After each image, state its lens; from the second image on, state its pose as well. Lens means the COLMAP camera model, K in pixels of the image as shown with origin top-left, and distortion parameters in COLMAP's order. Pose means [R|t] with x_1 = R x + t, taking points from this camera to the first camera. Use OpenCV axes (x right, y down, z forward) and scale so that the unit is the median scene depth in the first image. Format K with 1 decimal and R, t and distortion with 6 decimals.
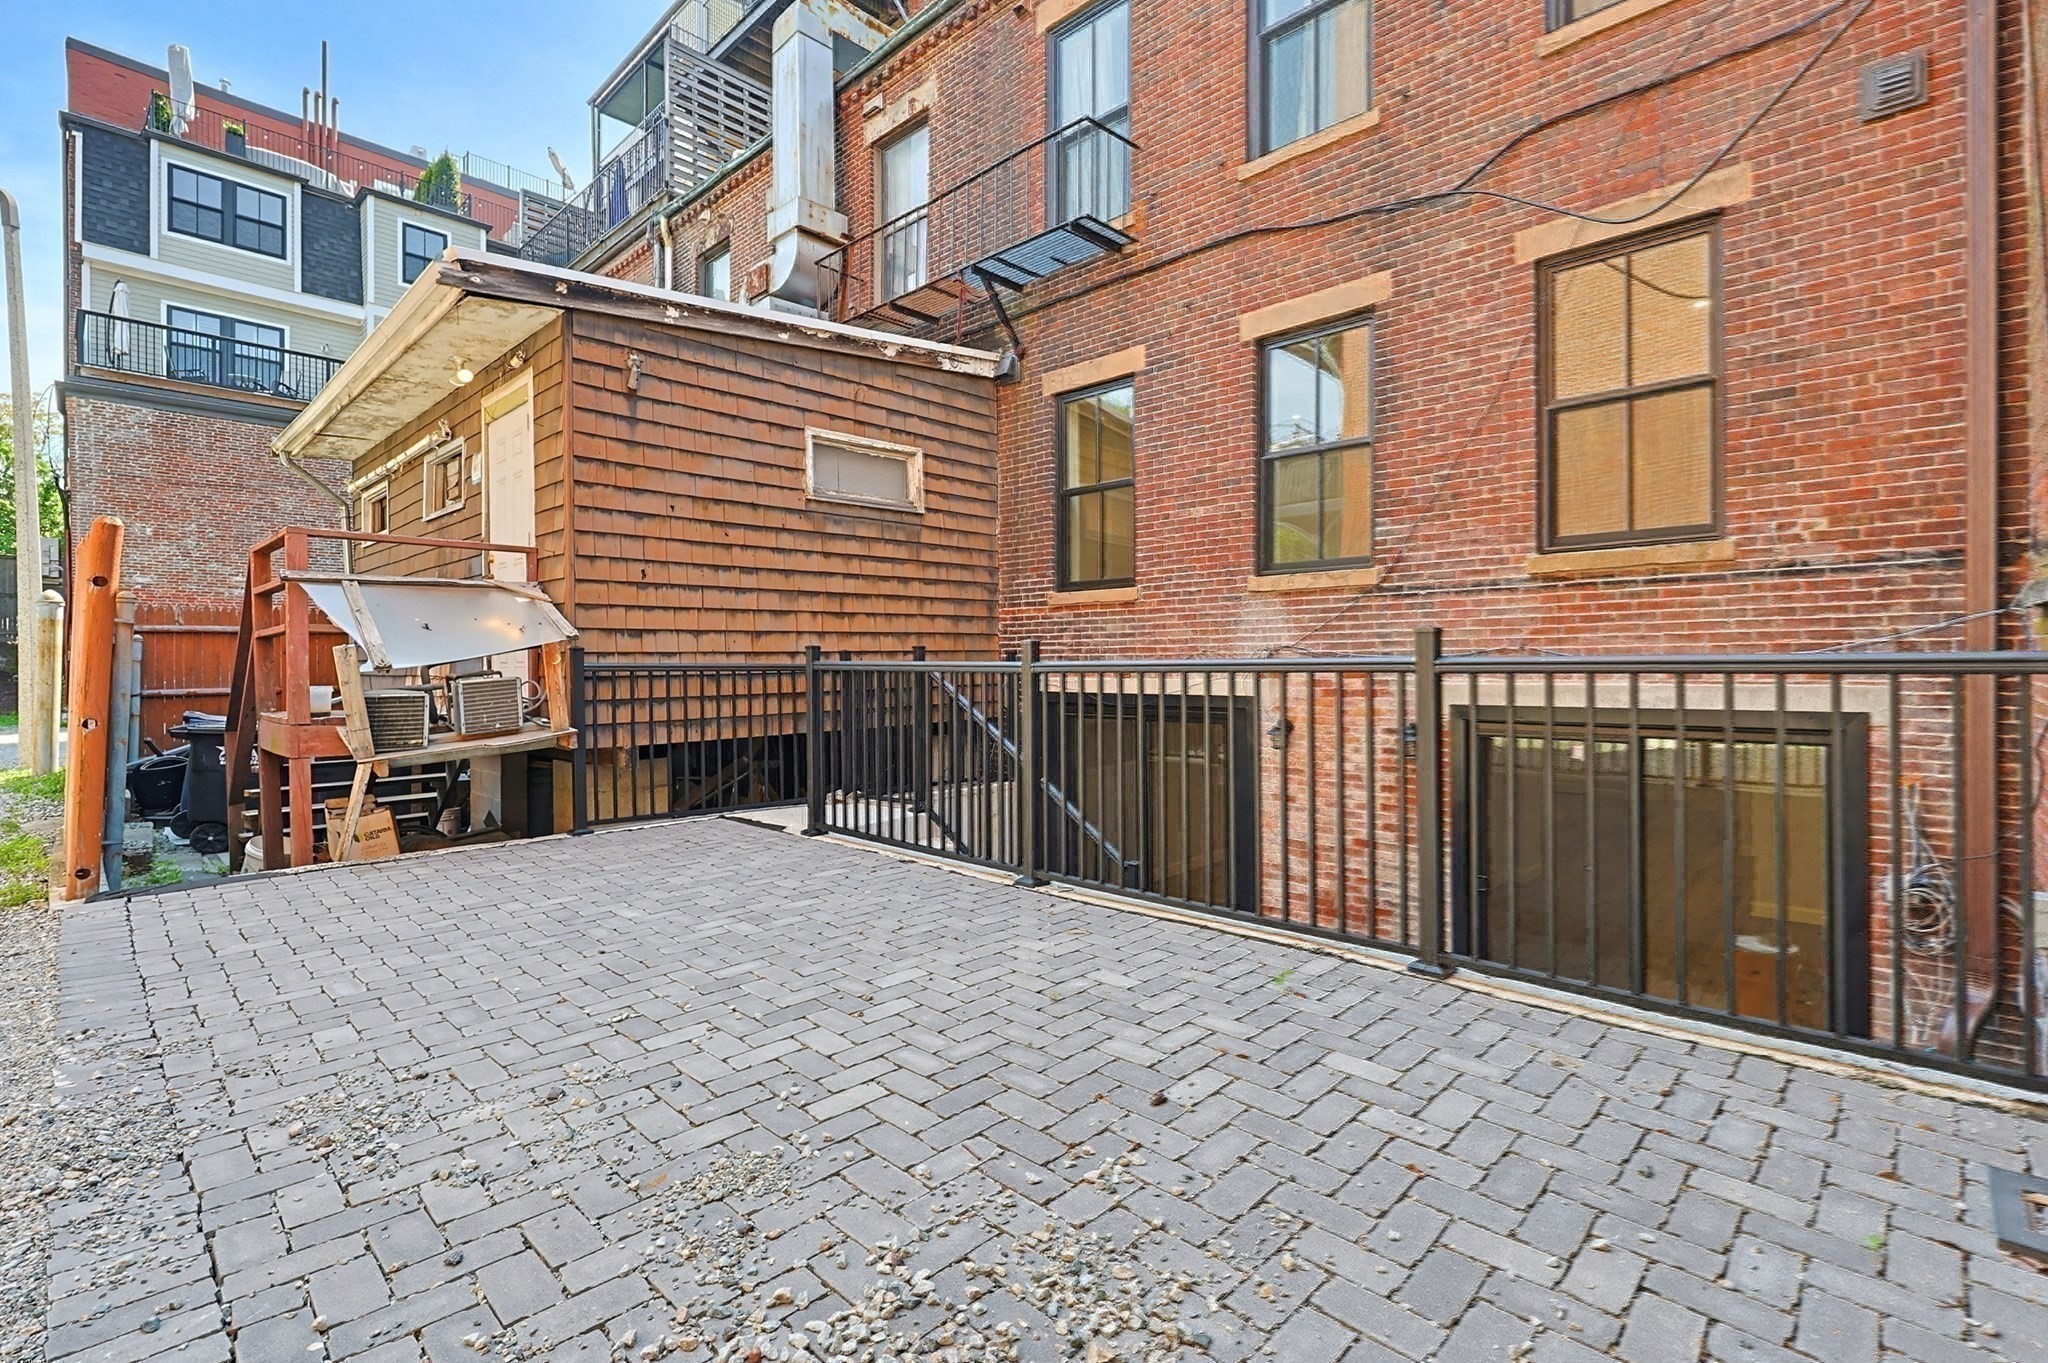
lens RADIAL K [[881.1, 0, 1023.9], [0, 881.1, 655.3], [0, 0, 1]] dist [-0.002236, -0.000287]
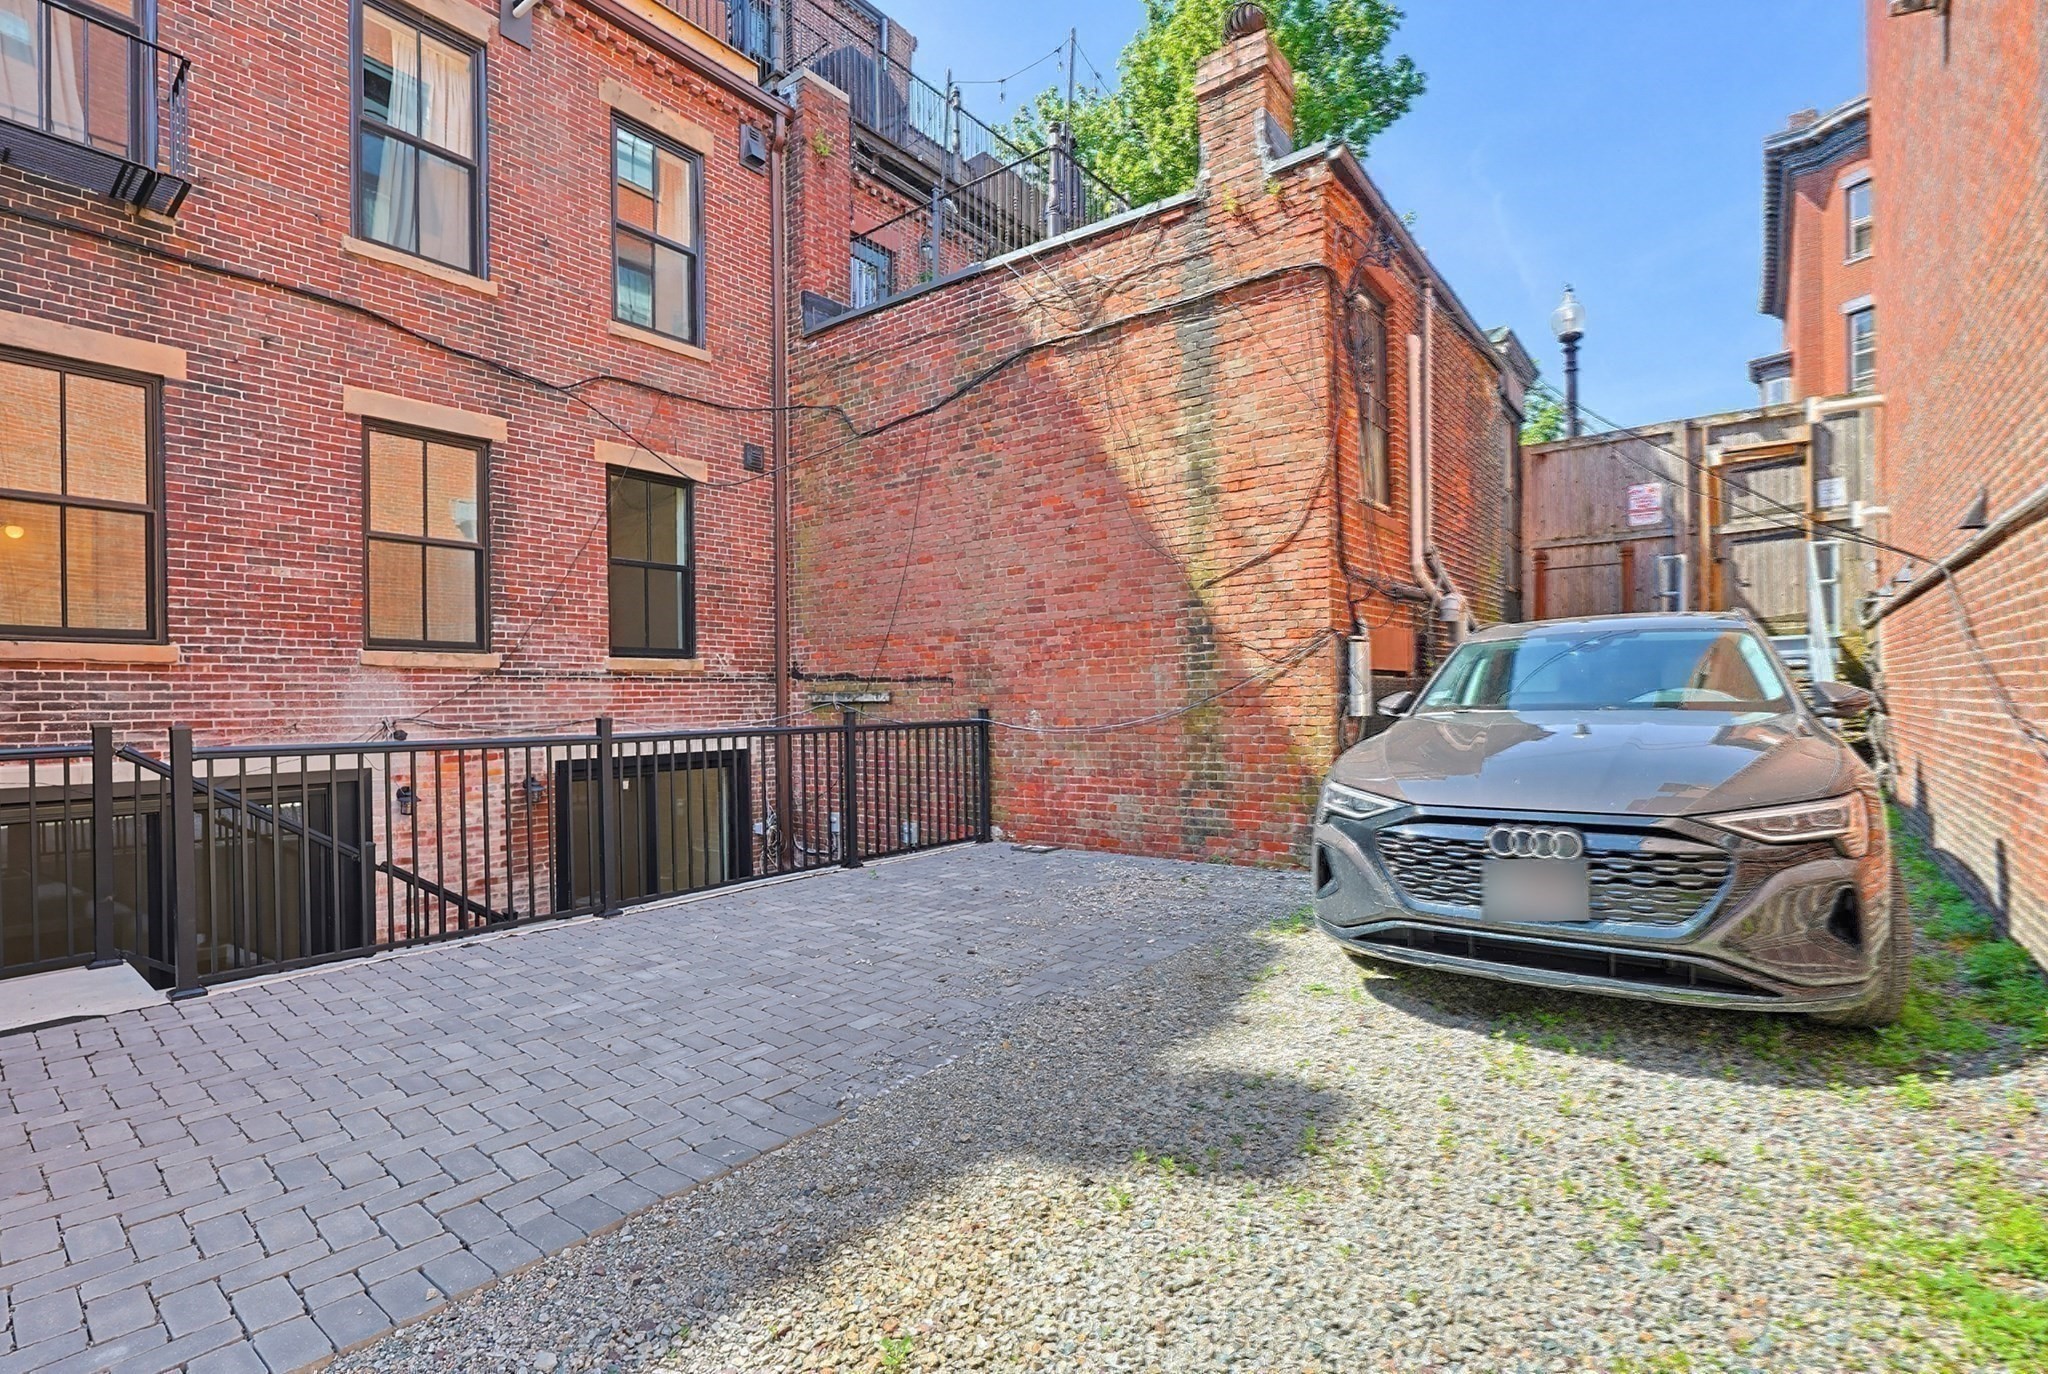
lens RADIAL K [[880.8, 0, 1021.2], [0, 880.8, 711.7], [0, 0, 1]] dist [-0.046647, -0.000024]
pose [[-0.059345, 0.000602, 0.998237, -0.918855], [0.010439, 0.999946, 0.000017, -0.012834], [-0.998183, 0.010421, -0.059348, 0.368172]]
